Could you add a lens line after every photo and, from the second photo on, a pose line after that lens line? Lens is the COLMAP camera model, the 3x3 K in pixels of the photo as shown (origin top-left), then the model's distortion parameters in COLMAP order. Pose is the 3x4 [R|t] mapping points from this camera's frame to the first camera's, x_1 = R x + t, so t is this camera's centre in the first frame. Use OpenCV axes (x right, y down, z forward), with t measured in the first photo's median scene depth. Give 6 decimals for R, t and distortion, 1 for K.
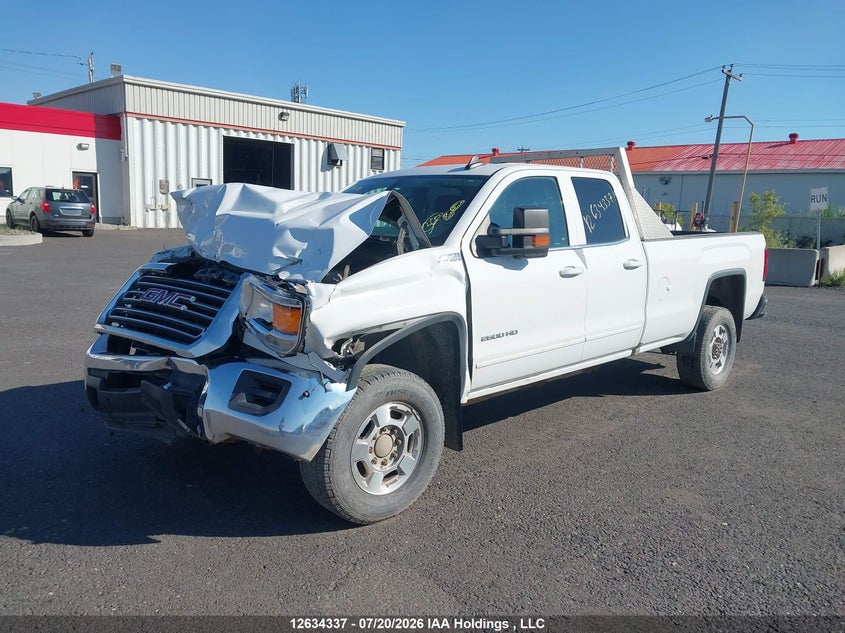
lens RADIAL K [[673.4, 0, 424.6], [0, 673.4, 305.8], [0, 0, 1]] dist [-0.001479, -0.001273]
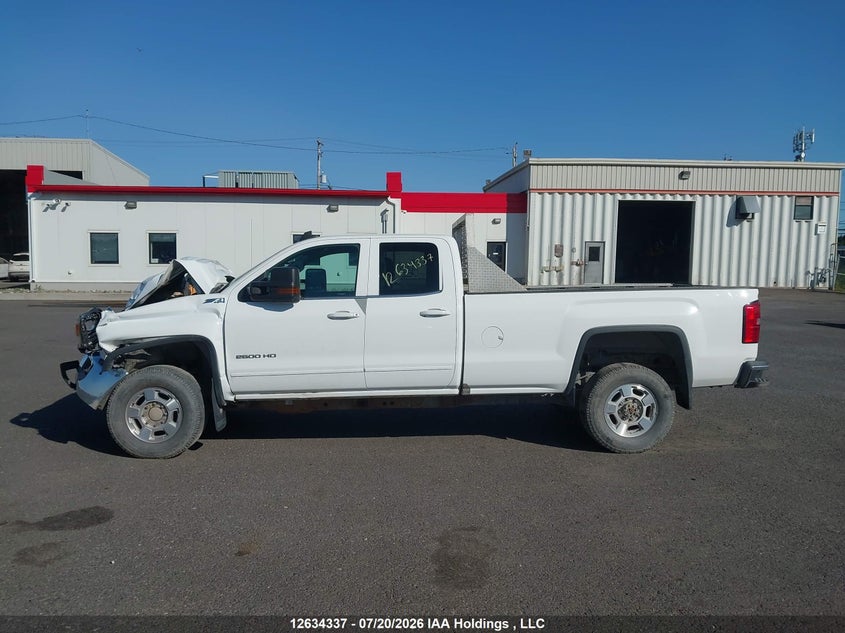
lens RADIAL K [[662.4, 0, 423.3], [0, 662.4, 309.9], [0, 0, 1]] dist [0.066182, -0.077106]
pose [[0.753181, 0.016729, -0.657601, 0.156651], [-0.069983, 0.996041, -0.054816, -0.000241], [0.654080, 0.087308, 0.751370, 0.017546]]
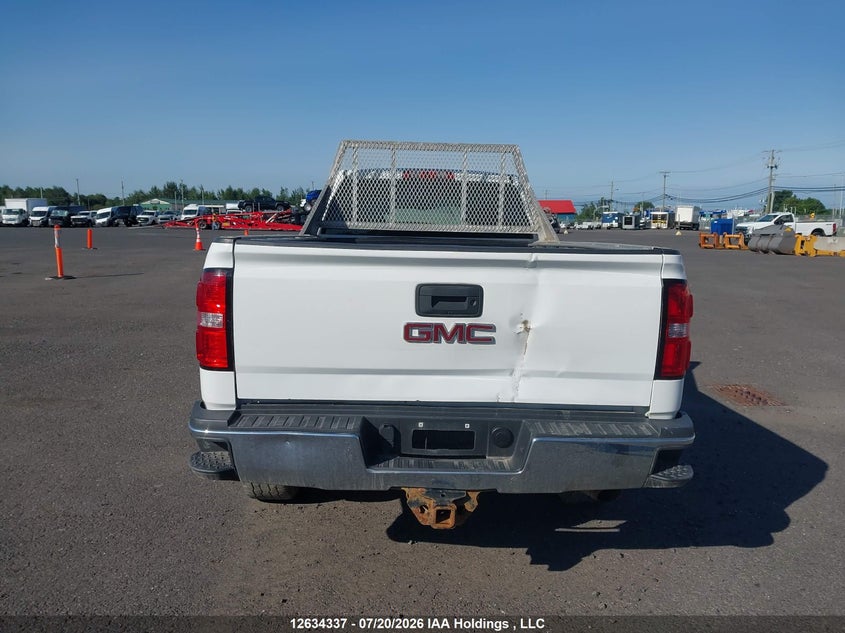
lens RADIAL K [[662.4, 0, 423.3], [0, 662.4, 309.9], [0, 0, 1]] dist [0.066182, -0.077106]
pose [[-0.680992, 0.055569, -0.730179, 0.144005], [-0.137730, 0.969602, 0.202241, -0.032953], [0.719222, 0.238292, -0.652639, 0.278516]]
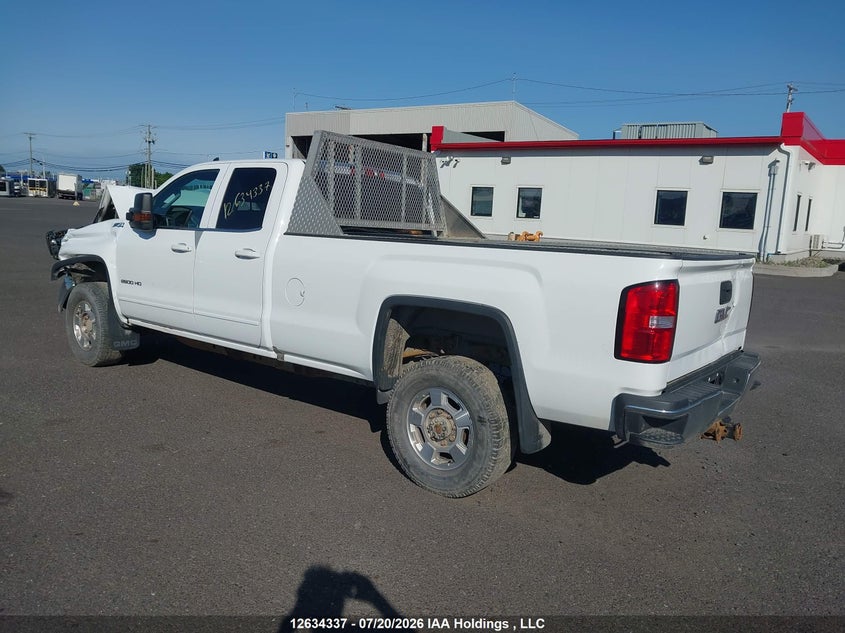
lens RADIAL K [[662.4, 0, 423.3], [0, 662.4, 309.9], [0, 0, 1]] dist [0.066182, -0.077106]
pose [[0.142992, 0.119360, -0.982500, 0.191451], [-0.184852, 0.978454, 0.091965, -0.017292], [0.972308, 0.168467, 0.161975, 0.163693]]
